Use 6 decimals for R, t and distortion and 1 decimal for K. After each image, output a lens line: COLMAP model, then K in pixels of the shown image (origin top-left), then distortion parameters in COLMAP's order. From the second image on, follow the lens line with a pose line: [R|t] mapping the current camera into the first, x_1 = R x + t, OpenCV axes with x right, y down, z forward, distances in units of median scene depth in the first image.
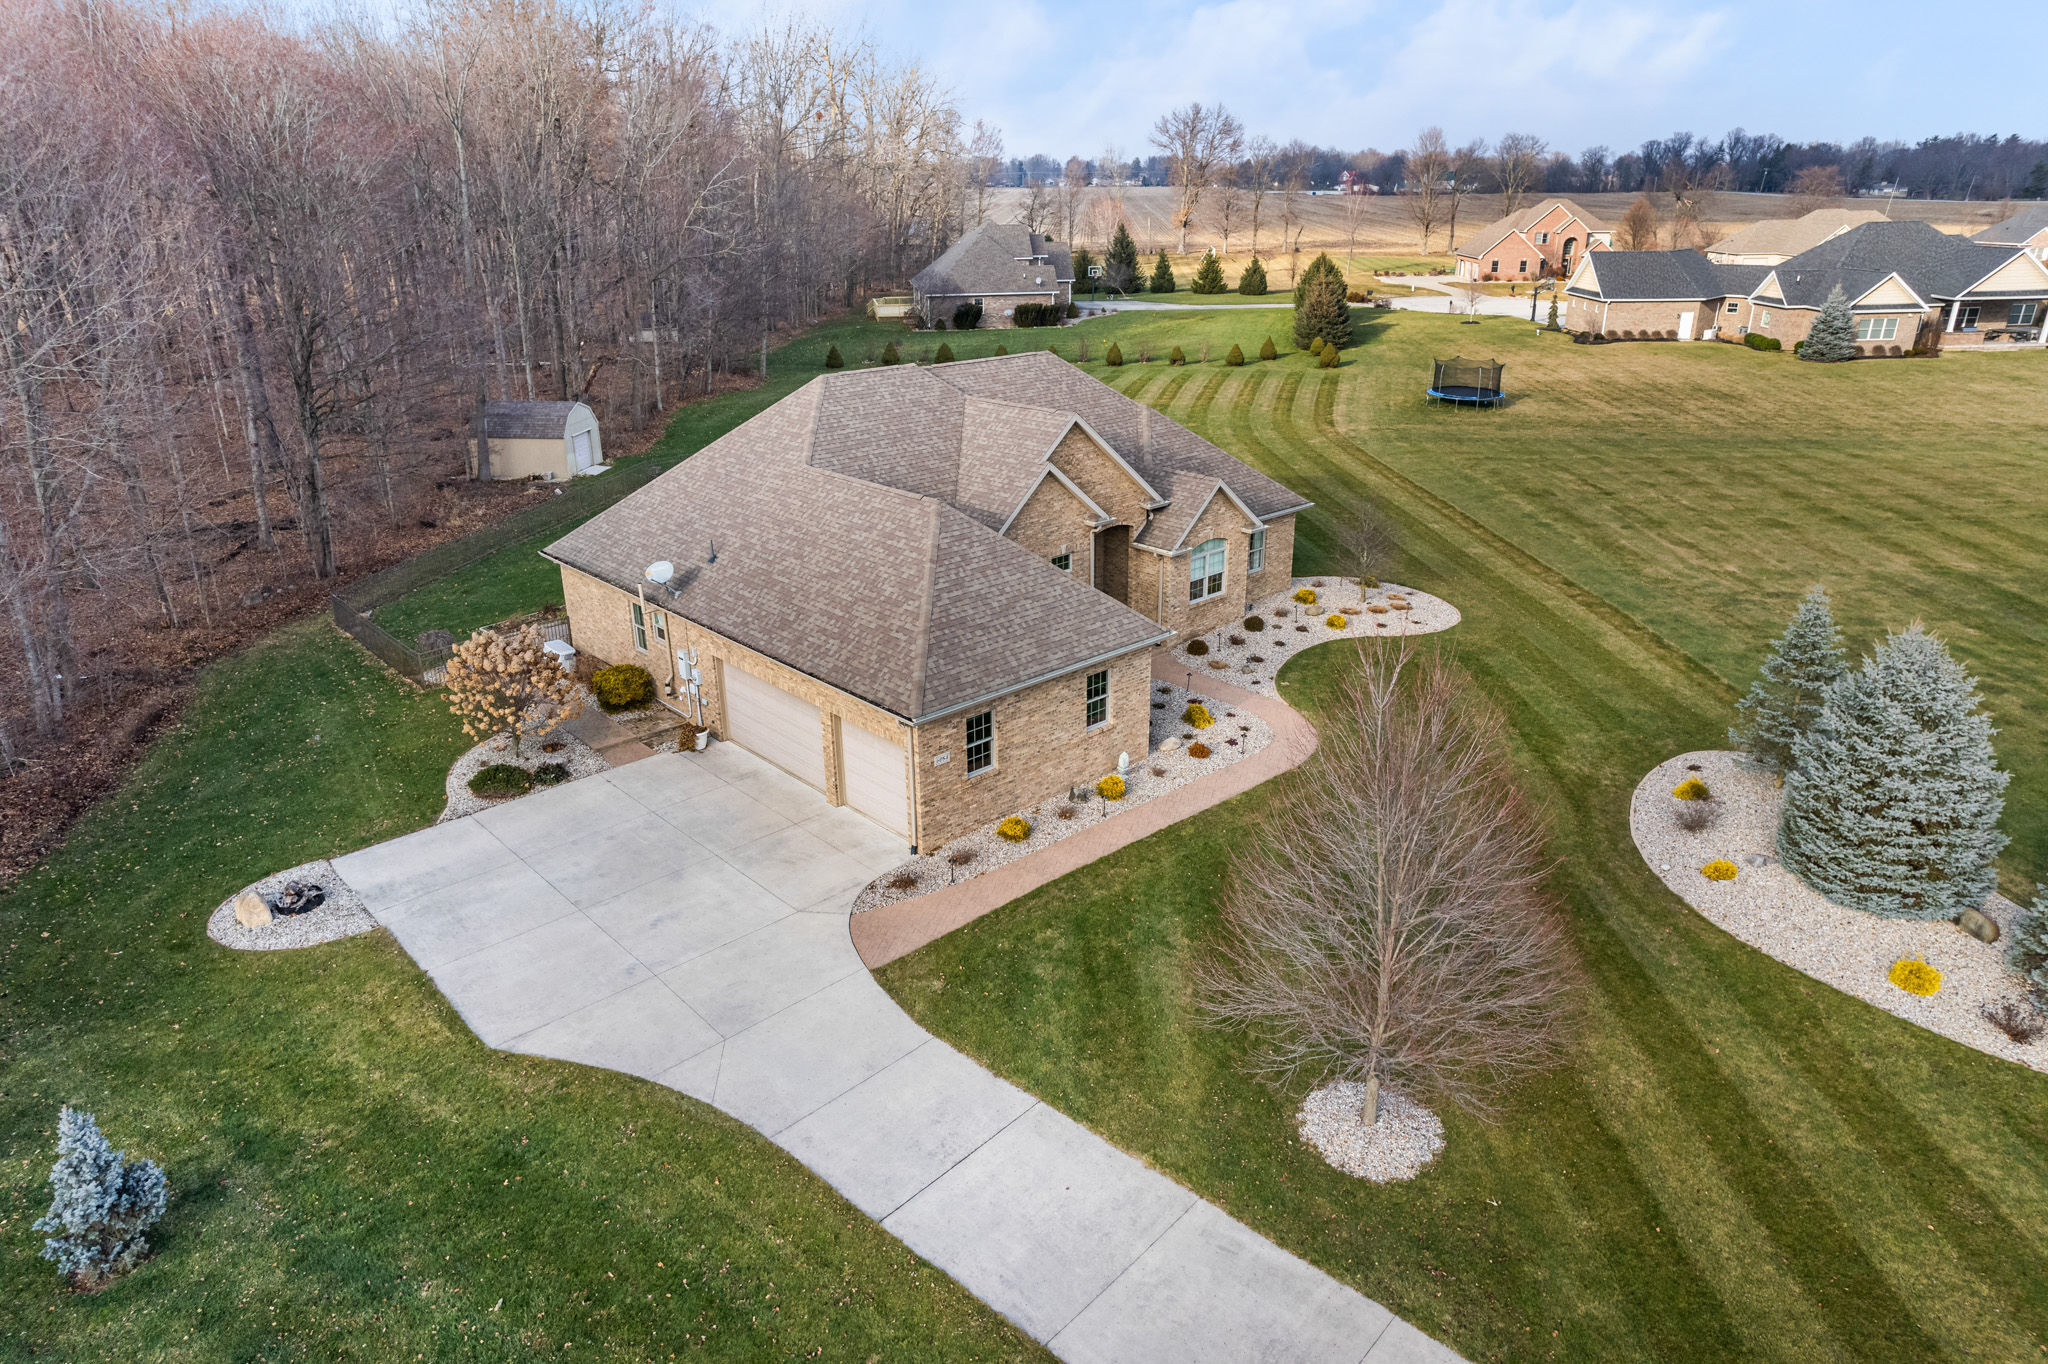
lens RADIAL K [[1313.8, 0, 1027.4], [0, 1313.8, 685.1], [0, 0, 1]] dist [-0.044807, 0.069636]
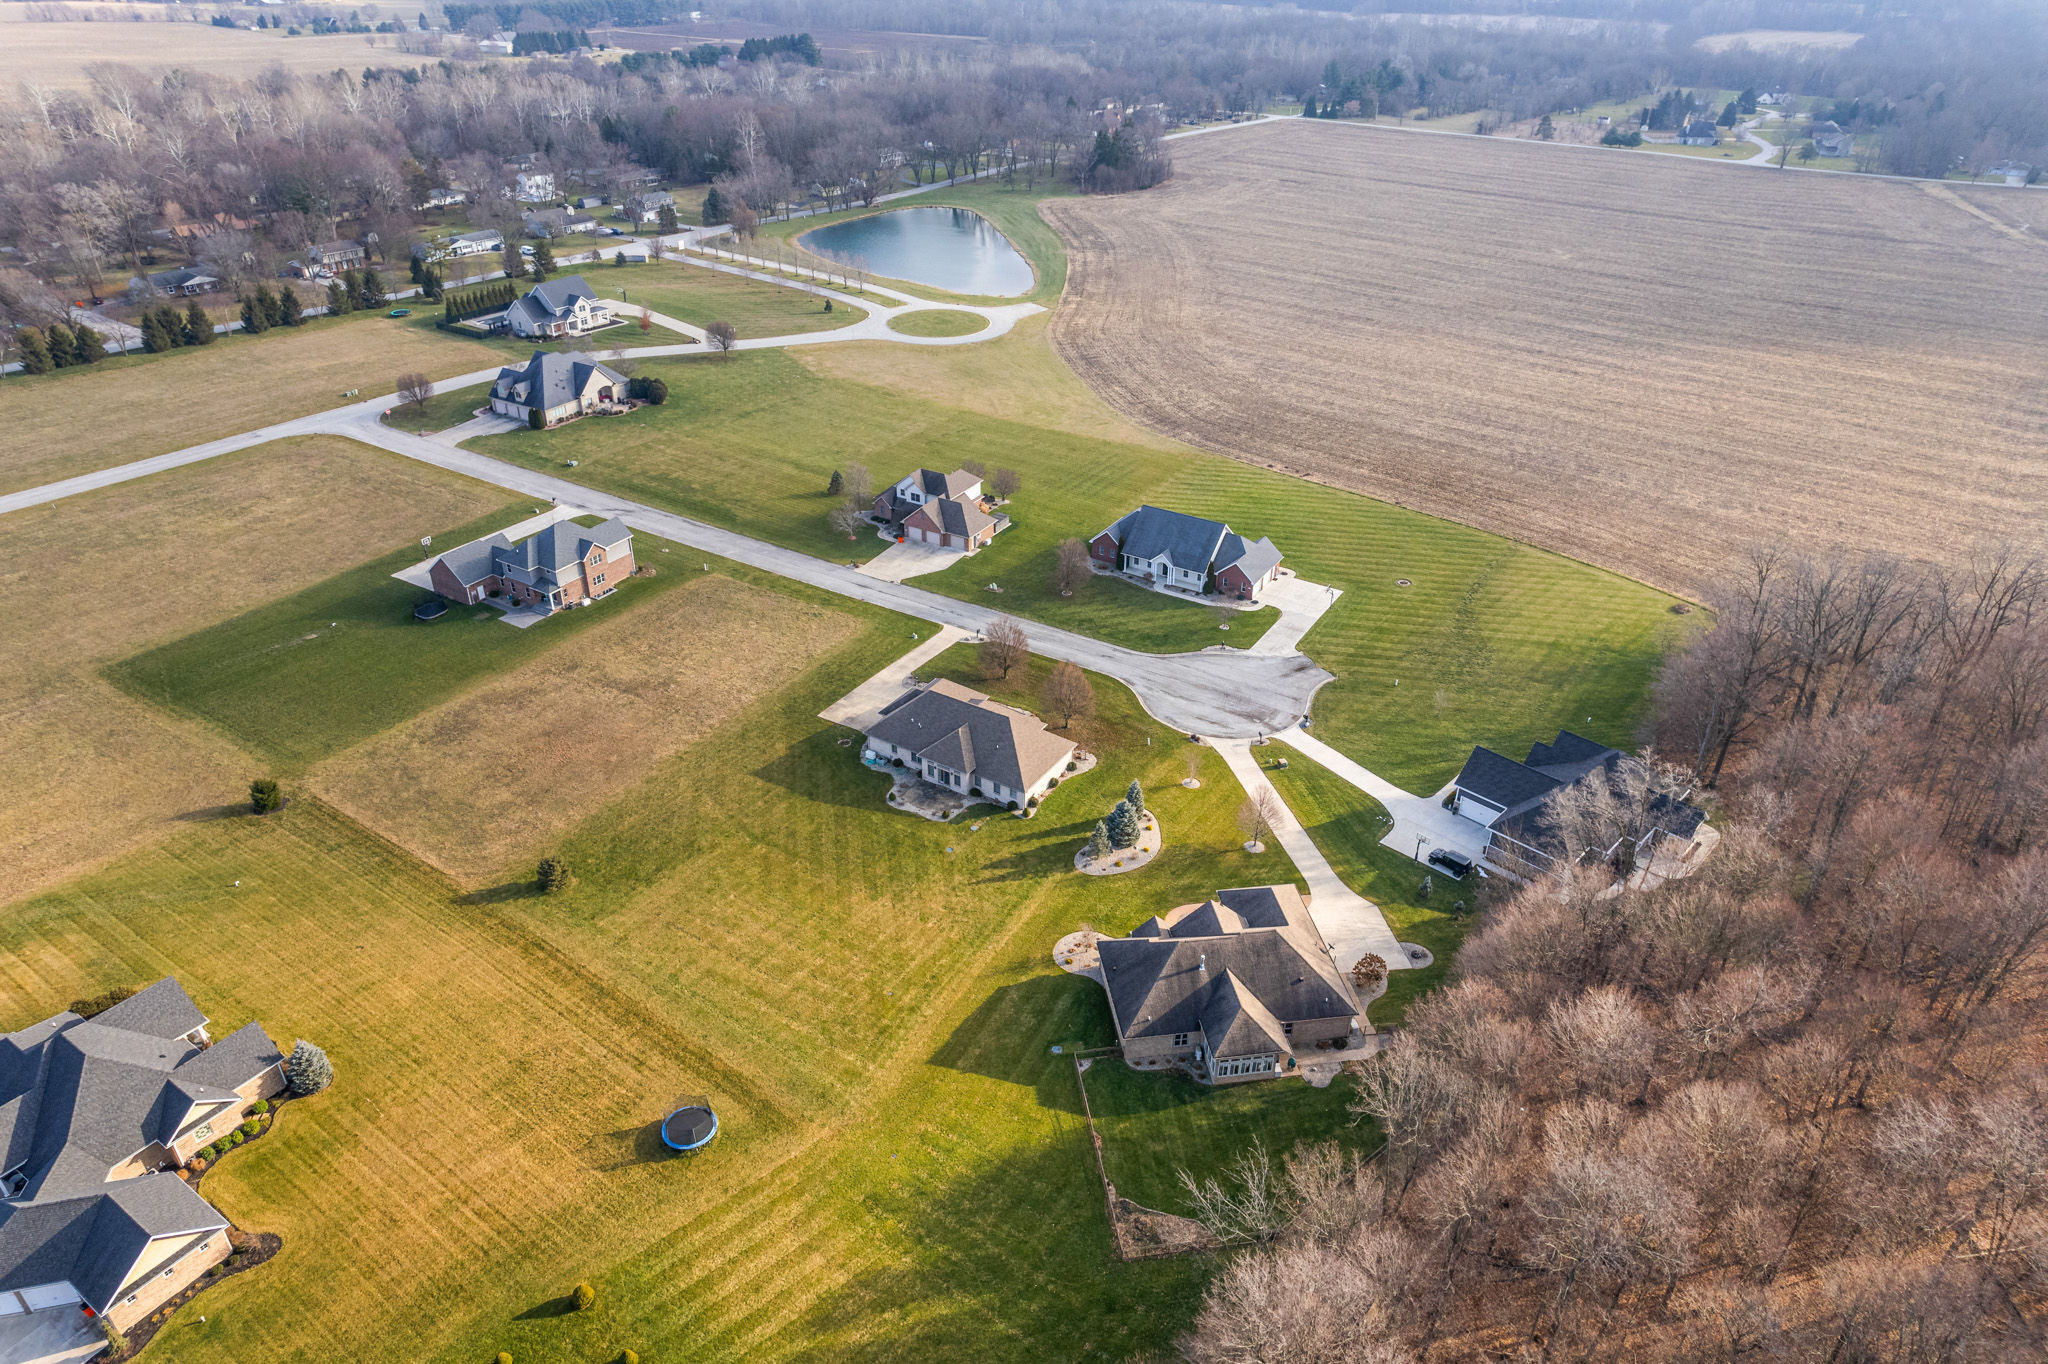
lens RADIAL K [[1313.8, 0, 1027.4], [0, 1313.8, 685.1], [0, 0, 1]] dist [-0.044807, 0.069636]
pose [[-0.826190, -0.292752, 0.481359, -0.948384], [0.197124, 0.650180, 0.733763, -2.883877], [-0.527781, 0.701115, -0.479463, 2.276299]]
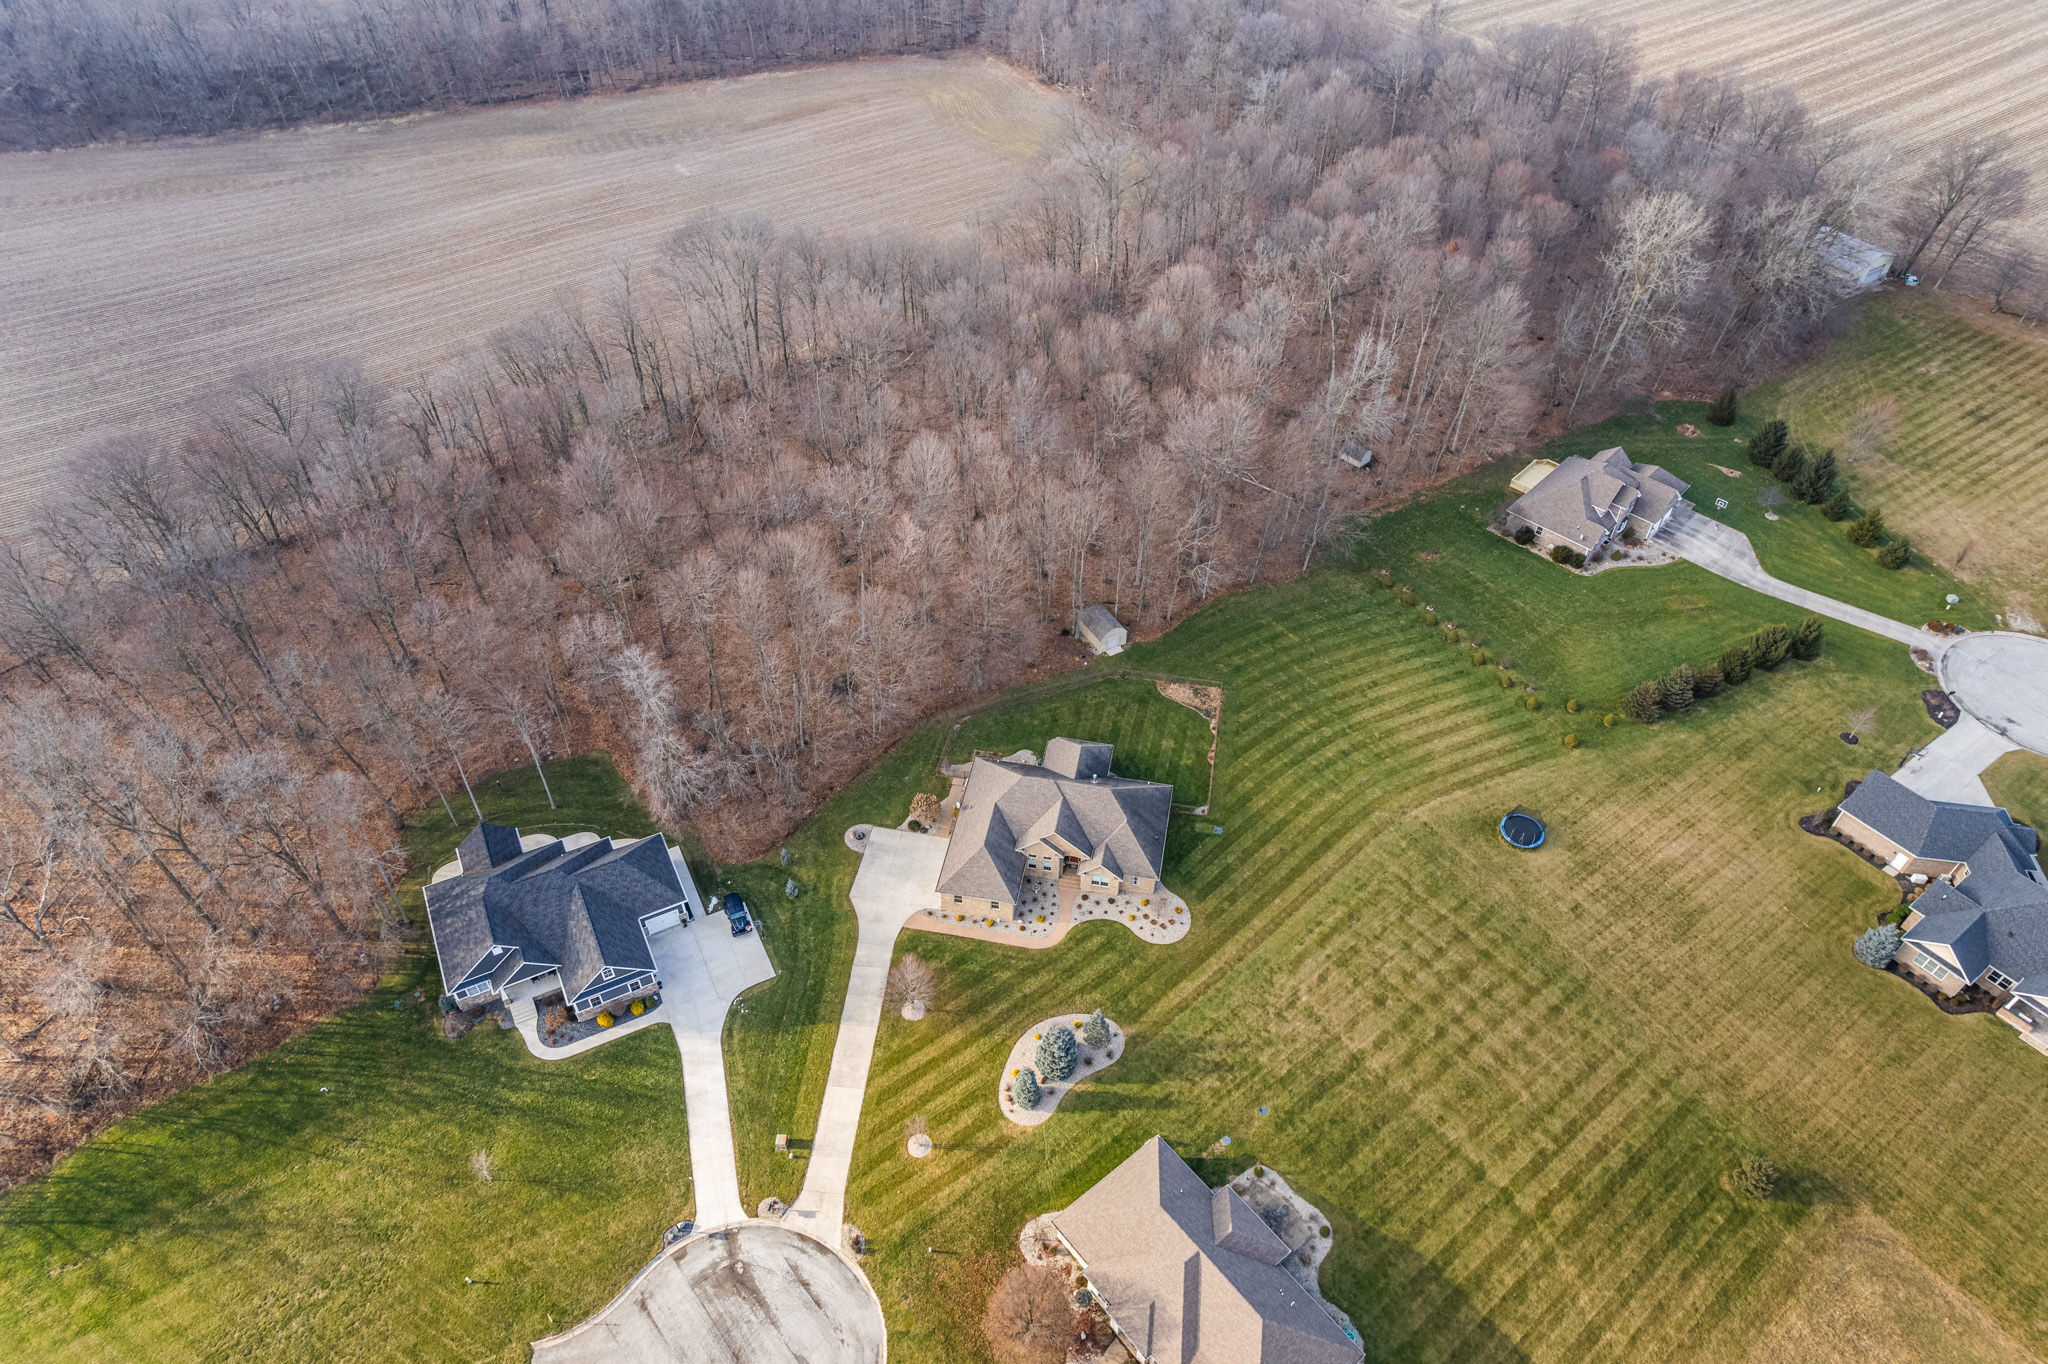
lens RADIAL K [[1310.9, 0, 1024.0], [0, 1310.9, 682.0], [0, 0, 1]] dist [-0.001072, -0.055983]
pose [[0.597202, 0.564686, -0.569631, 1.630111], [-0.303694, 0.816499, 0.491018, -2.067915], [0.742374, -0.120244, 0.659107, -1.235553]]
